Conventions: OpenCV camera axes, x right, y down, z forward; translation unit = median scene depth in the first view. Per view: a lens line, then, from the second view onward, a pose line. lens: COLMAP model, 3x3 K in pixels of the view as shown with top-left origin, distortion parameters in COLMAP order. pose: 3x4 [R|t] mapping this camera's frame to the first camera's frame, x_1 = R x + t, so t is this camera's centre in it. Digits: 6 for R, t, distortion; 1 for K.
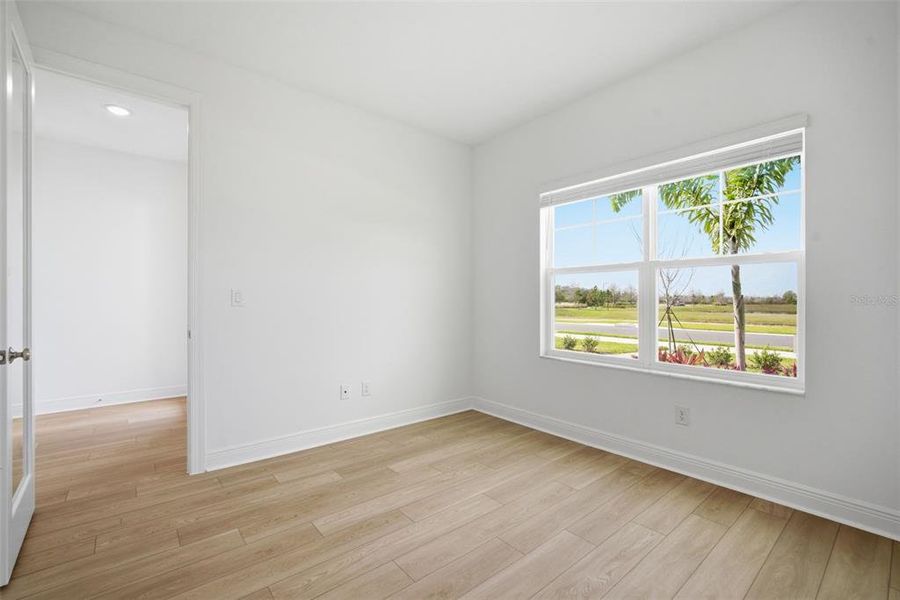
lens RADIAL K [[394.5, 0, 450.0], [0, 394.5, 300.0], [0, 0, 1]] dist [-0.003666, 0.000360]
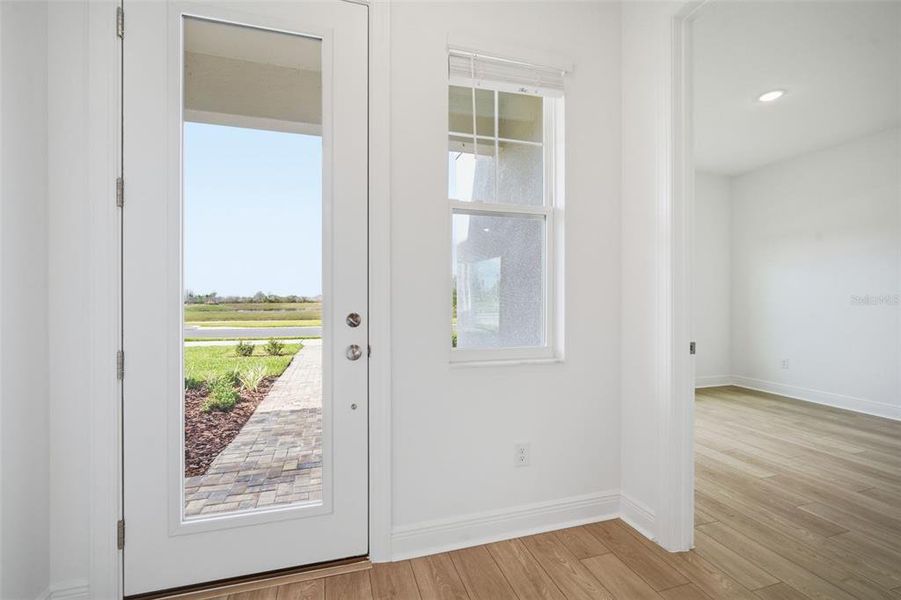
lens RADIAL K [[395.0, 0, 450.5], [0, 395.0, 300.0], [0, 0, 1]] dist [-0.003666, 0.000360]
pose [[0.384650, -0.007125, 0.923035, -1.509291], [0.006299, 0.999967, 0.005094, -0.005272], [-0.923041, 0.003855, 0.384682, 1.153739]]
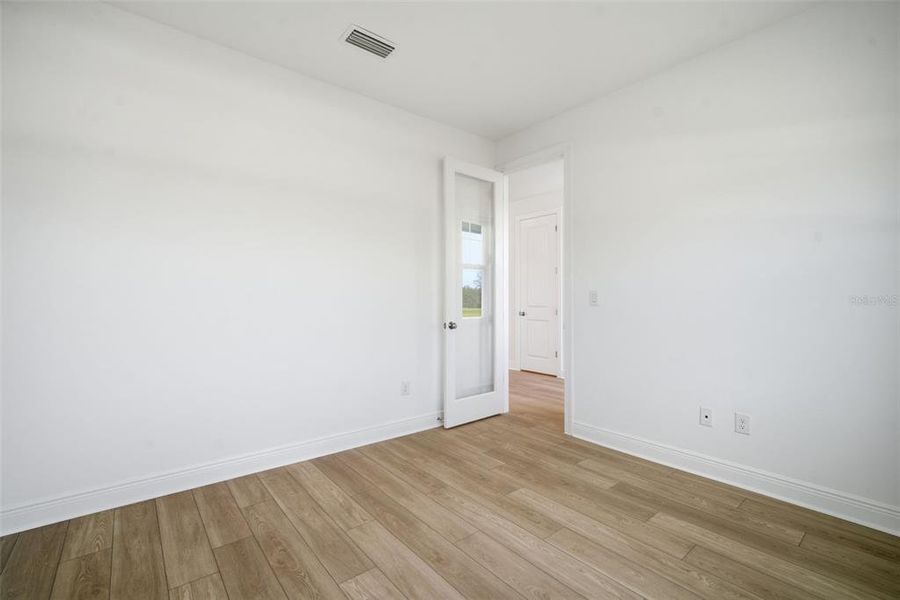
lens RADIAL K [[401.1, 0, 450.0], [0, 401.1, 300.0], [0, 0, 1]] dist [-0.000381, 0.000050]
pose [[-0.005278, 0.003783, -0.999979, 0.700153], [0.001129, 0.999992, 0.003777, -0.006984], [0.999985, -0.001109, -0.005282, 0.636694]]
